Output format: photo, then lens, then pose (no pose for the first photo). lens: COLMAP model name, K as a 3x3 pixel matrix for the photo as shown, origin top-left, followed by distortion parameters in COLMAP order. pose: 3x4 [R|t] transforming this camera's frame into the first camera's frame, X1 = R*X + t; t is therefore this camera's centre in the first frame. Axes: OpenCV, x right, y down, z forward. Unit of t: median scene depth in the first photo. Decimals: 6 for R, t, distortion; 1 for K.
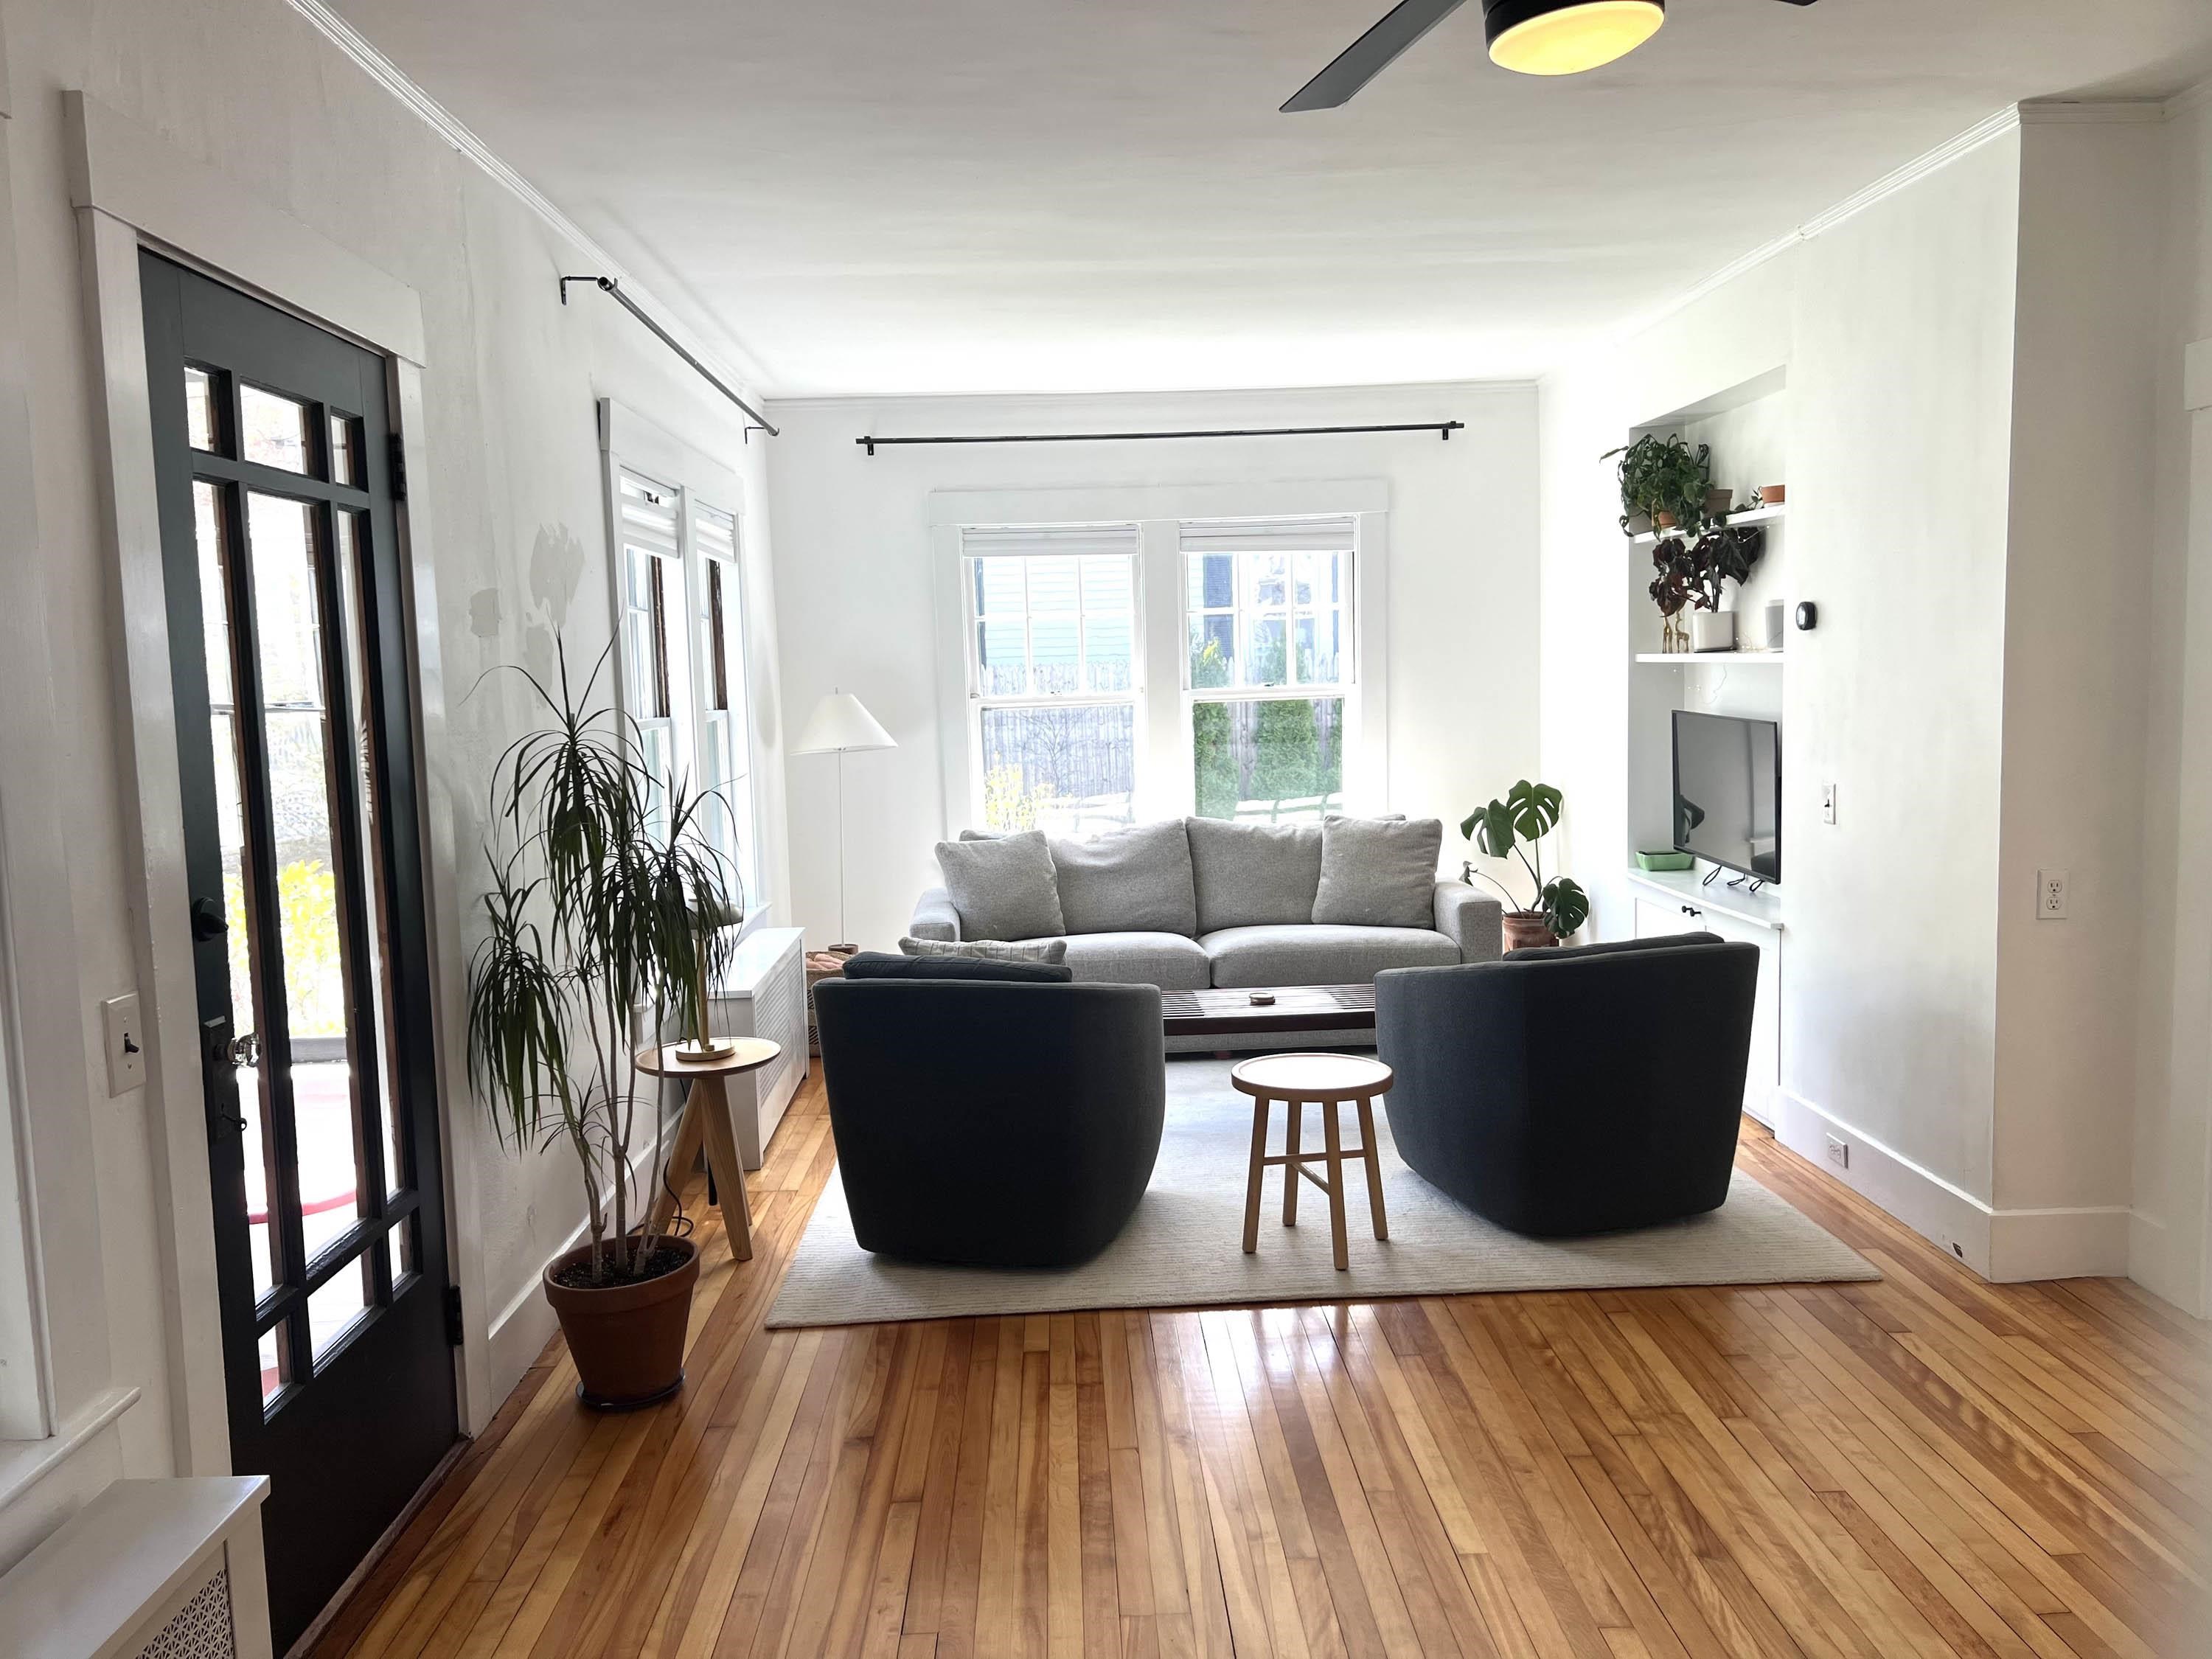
lens RADIAL K [[1681.2, 0, 1095.1], [0, 1681.2, 843.1], [0, 0, 1]] dist [0.055539, -0.055895]
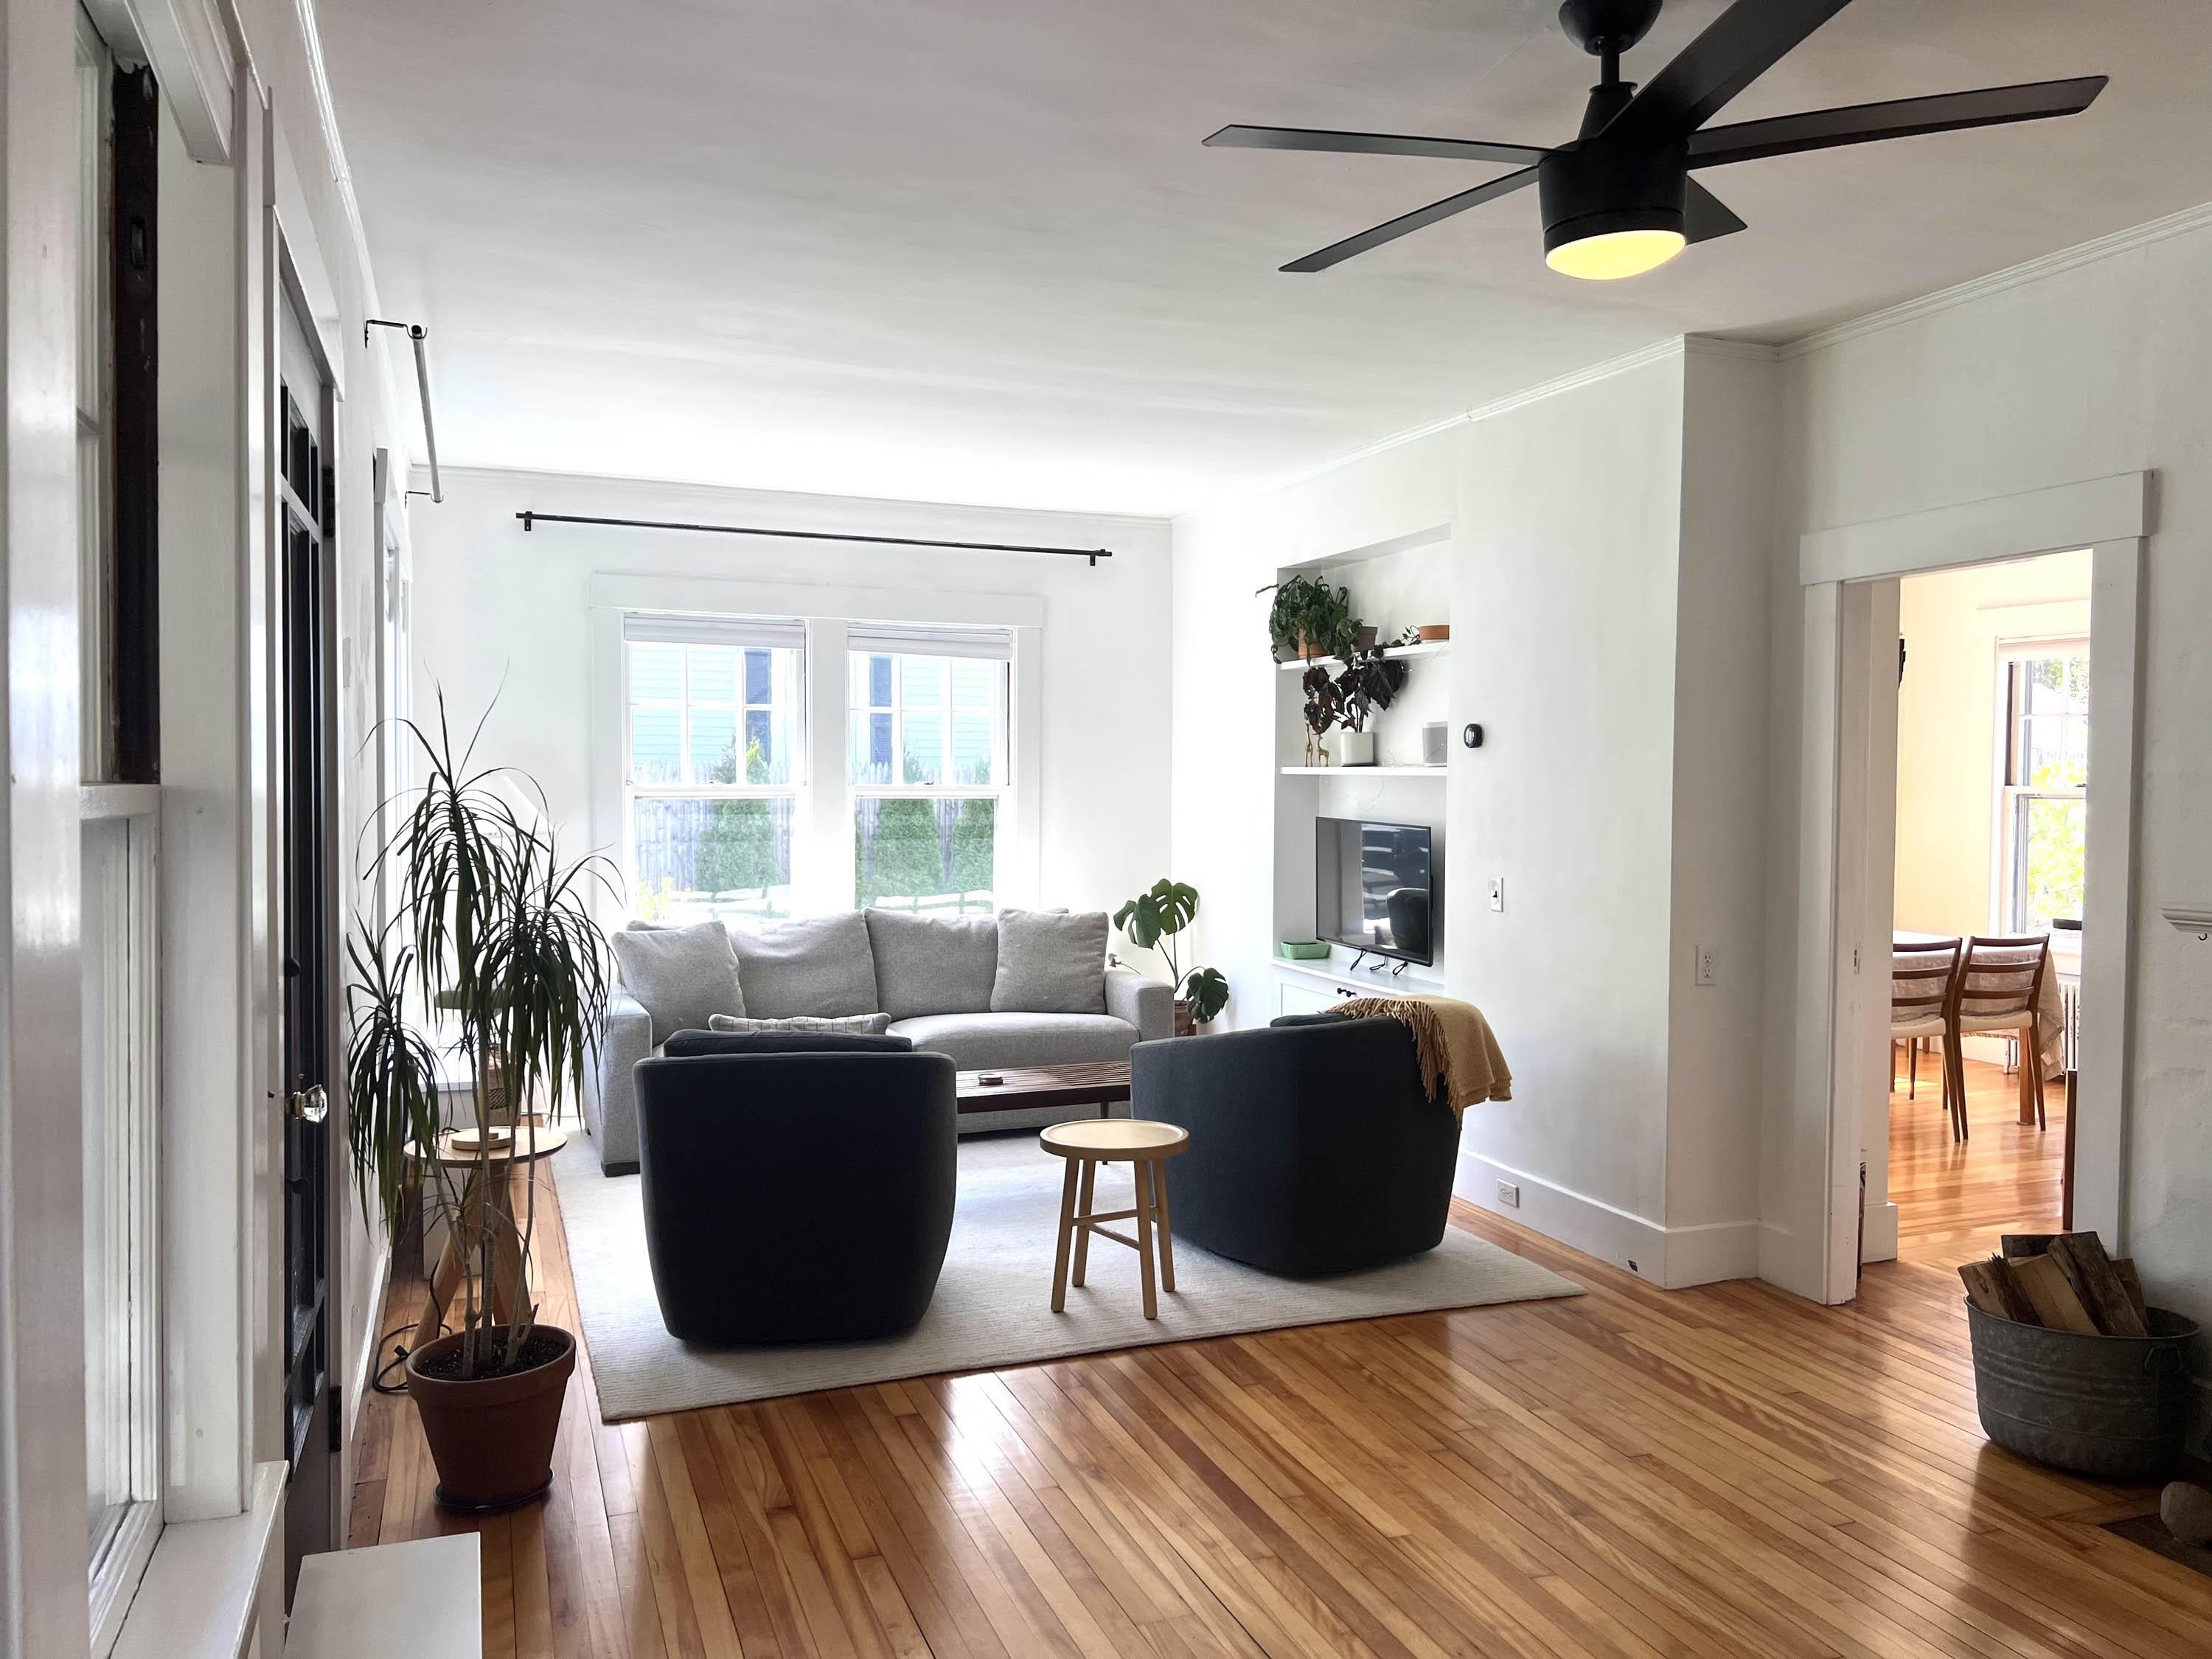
lens RADIAL K [[1681.2, 0, 1123.7], [0, 1681.2, 848.0], [0, 0, 1]] dist [0.055539, -0.055895]
pose [[0.942597, 0.023066, 0.333135, -0.217798], [-0.000924, 0.997788, -0.066471, 0.024018], [-0.333931, 0.062348, 0.940533, -0.018144]]
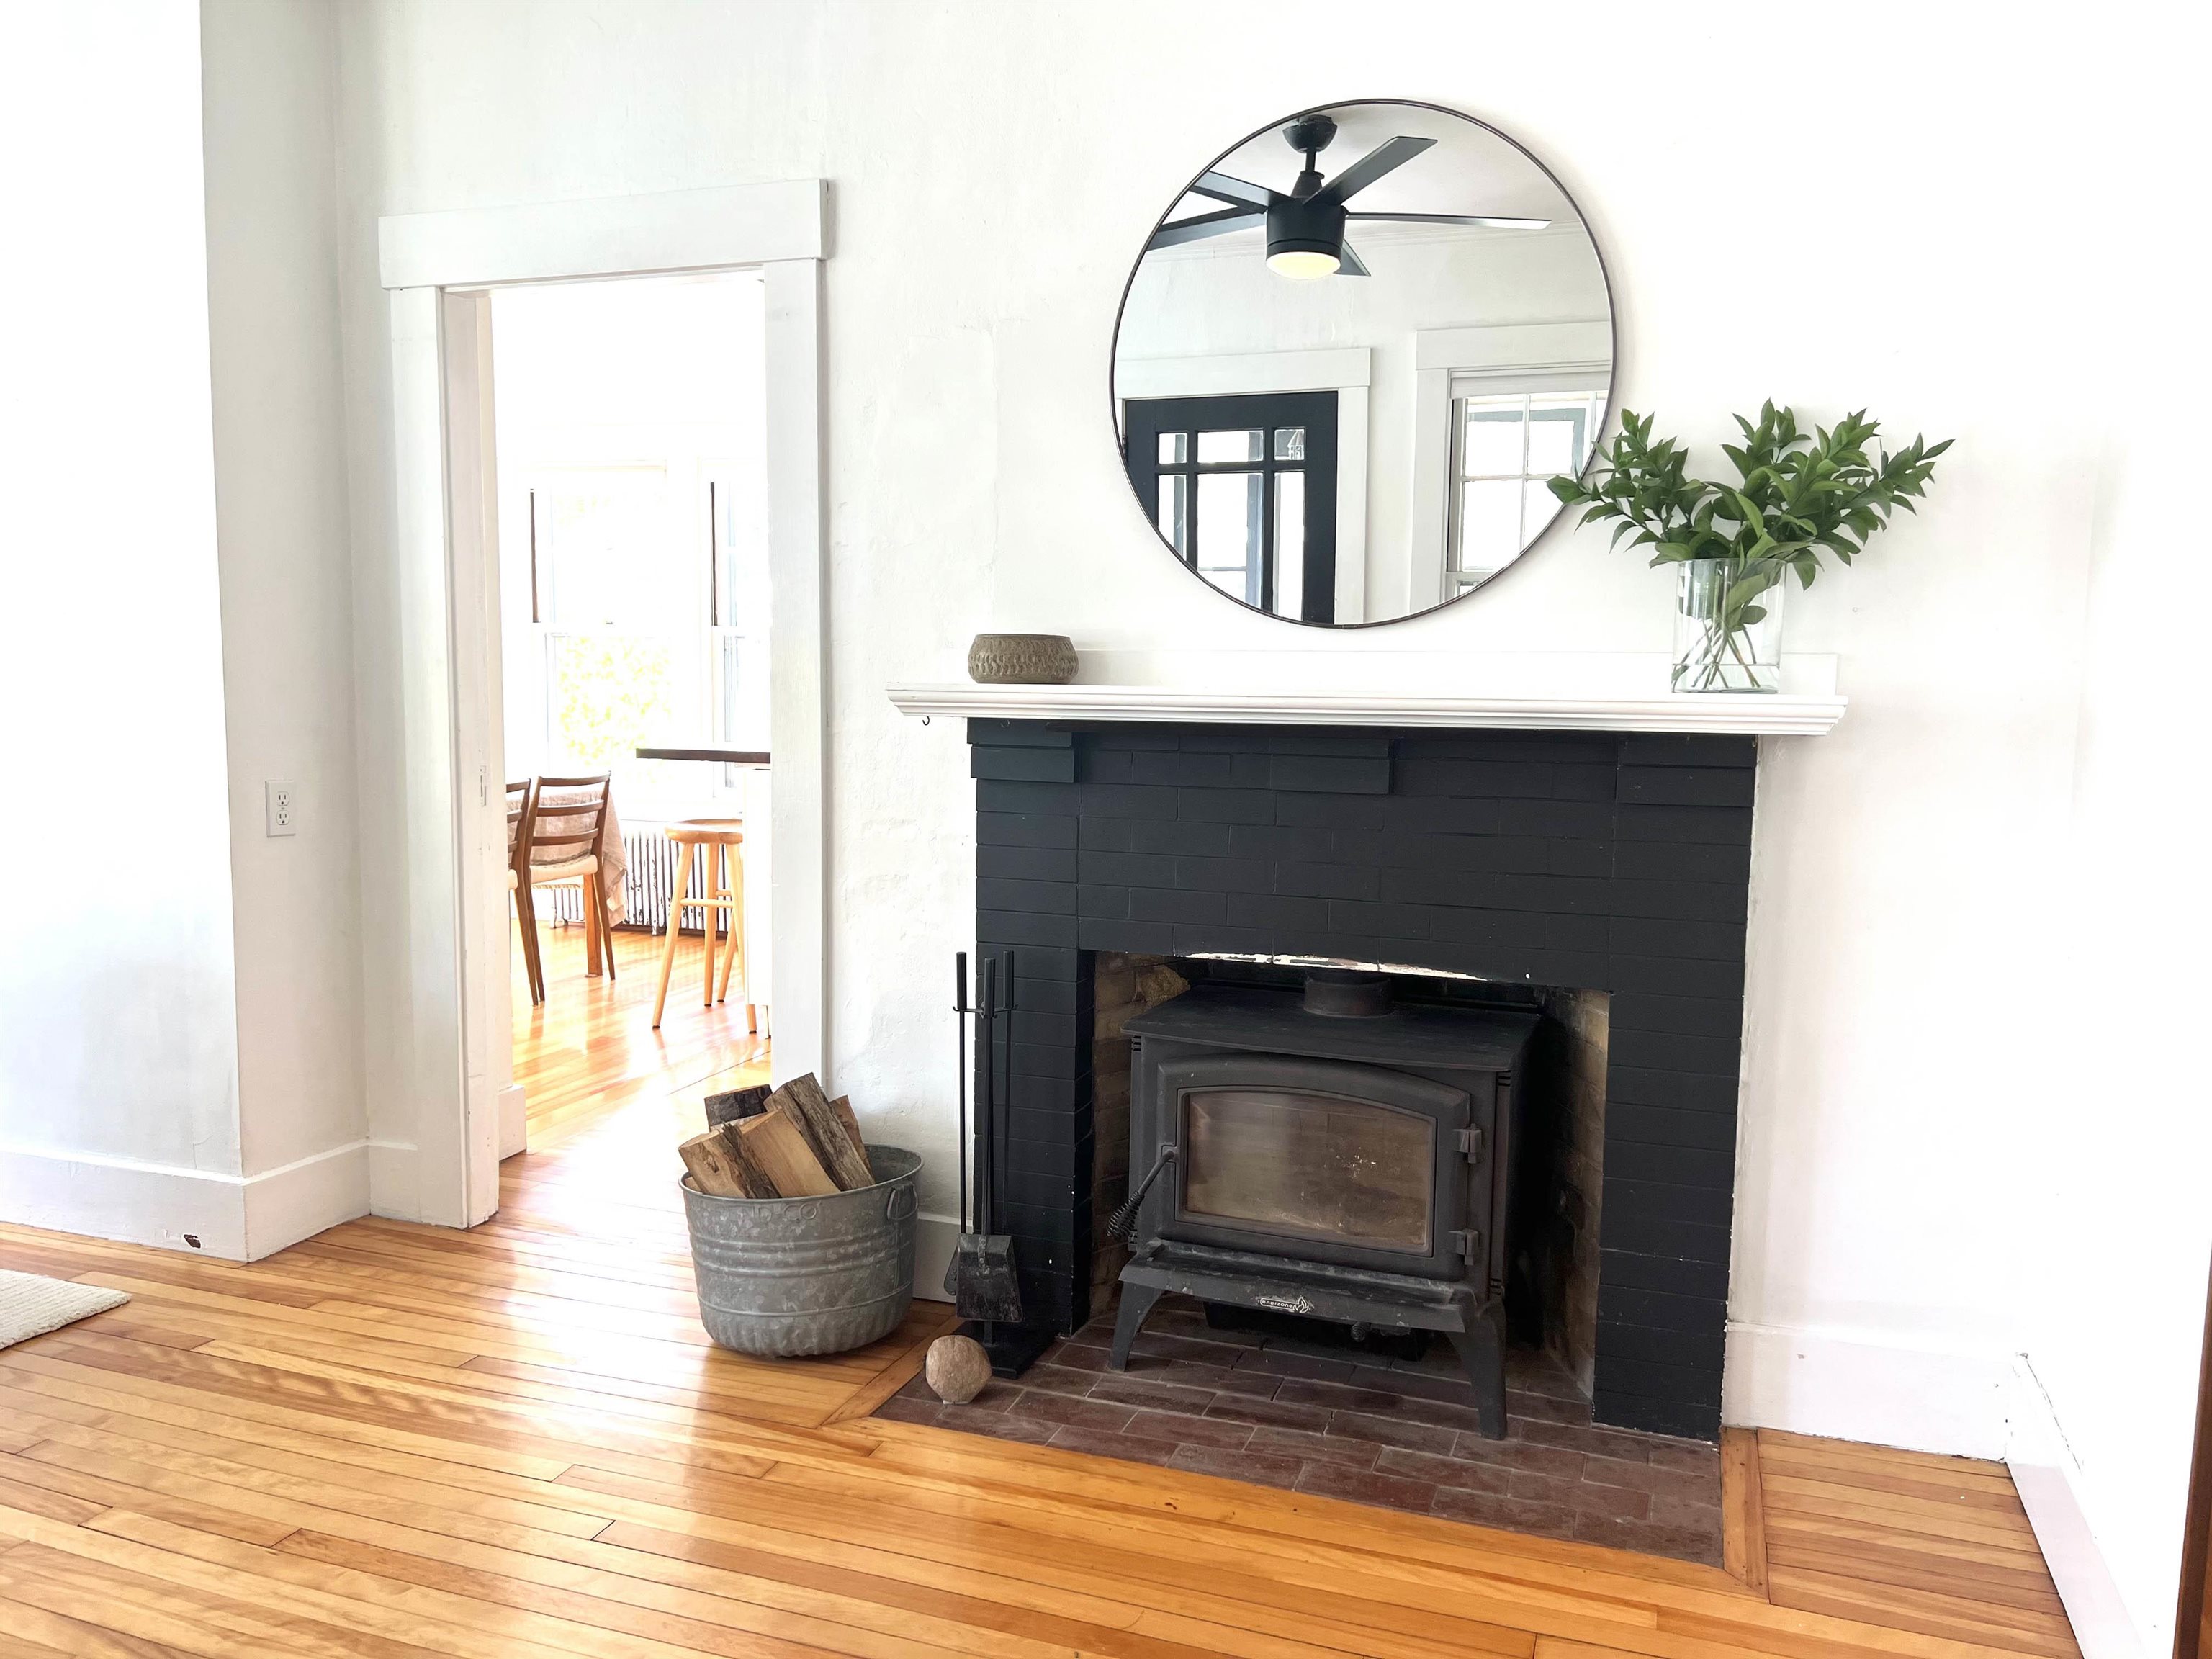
lens RADIAL K [[1681.2, 0, 1135.2], [0, 1681.2, 842.4], [0, 0, 1]] dist [0.055539, -0.055895]
pose [[0.353373, -0.055000, 0.933864, -0.098027], [0.072634, 0.996870, 0.031226, 0.046346], [-0.932658, 0.056796, 0.356262, 0.234200]]
